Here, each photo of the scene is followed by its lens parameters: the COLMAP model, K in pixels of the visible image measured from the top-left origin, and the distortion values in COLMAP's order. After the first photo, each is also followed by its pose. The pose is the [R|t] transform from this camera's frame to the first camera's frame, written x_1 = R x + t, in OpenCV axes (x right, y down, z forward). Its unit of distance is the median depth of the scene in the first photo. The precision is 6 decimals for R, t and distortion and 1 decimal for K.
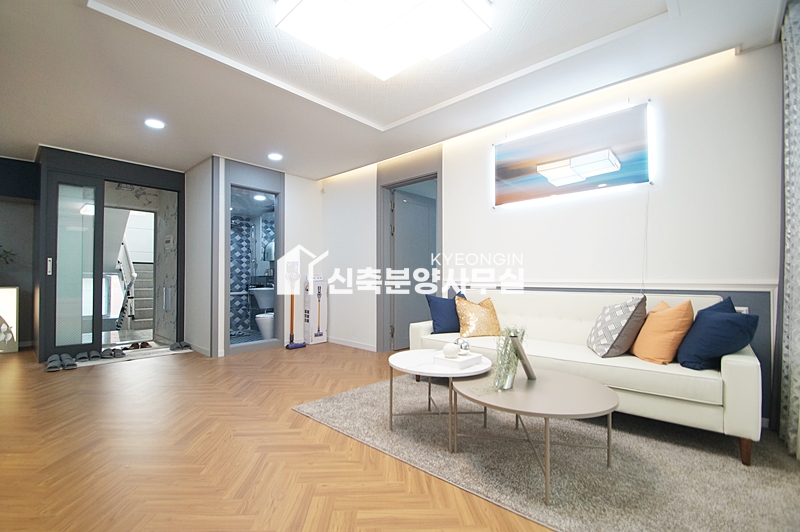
lens RADIAL K [[351.6, 0, 385.7], [0, 351.6, 266.5], [0, 0, 1]] dist [-0.000749, -0.000100]
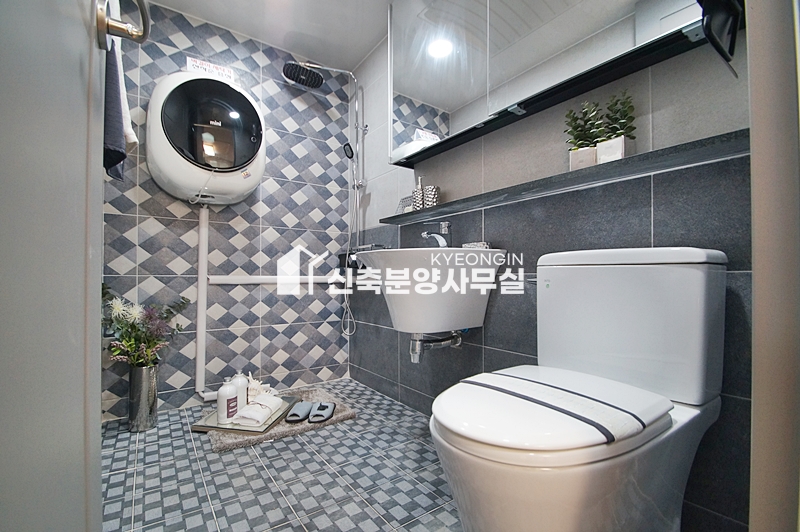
lens RADIAL K [[355.8, 0, 401.1], [0, 355.8, 274.2], [0, 0, 1]] dist [-0.002395, -0.000505]
pose [[0.984482, 0.003838, -0.175443, -0.269799], [0.000142, 0.999743, 0.022668, 0.062395], [0.175485, -0.022342, 0.984229, 0.650559]]
